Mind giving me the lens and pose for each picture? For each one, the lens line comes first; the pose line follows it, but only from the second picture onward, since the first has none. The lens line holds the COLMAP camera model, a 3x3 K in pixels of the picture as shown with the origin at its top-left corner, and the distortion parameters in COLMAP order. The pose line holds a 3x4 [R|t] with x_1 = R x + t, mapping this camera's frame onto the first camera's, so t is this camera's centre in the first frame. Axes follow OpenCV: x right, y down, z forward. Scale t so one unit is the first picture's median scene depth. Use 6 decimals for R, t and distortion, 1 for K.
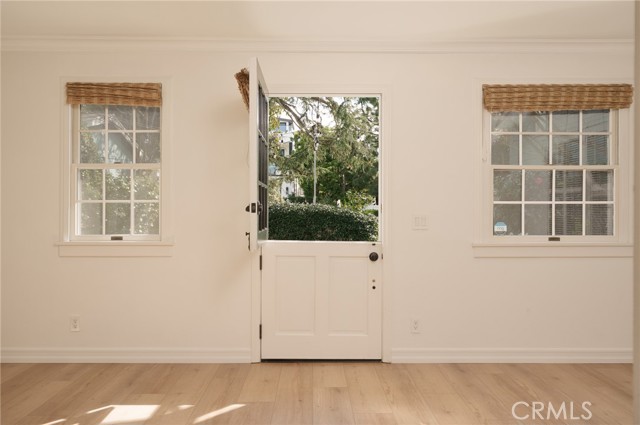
lens RADIAL K [[534.4, 0, 320.0], [0, 534.4, 212.3], [0, 0, 1]] dist [0.002365, 0.000070]
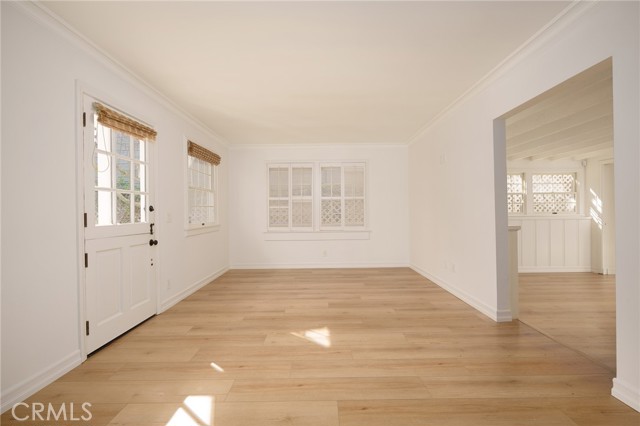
lens RADIAL K [[291.4, 0, 320.3], [0, 291.4, 211.7], [0, 0, 1]] dist [0.000537, 0.000090]
pose [[-0.023909, 0.000721, 0.999714, -0.692131], [0.013417, 0.999910, -0.000400, 0.007857], [-0.999624, 0.013404, -0.023917, 0.580185]]
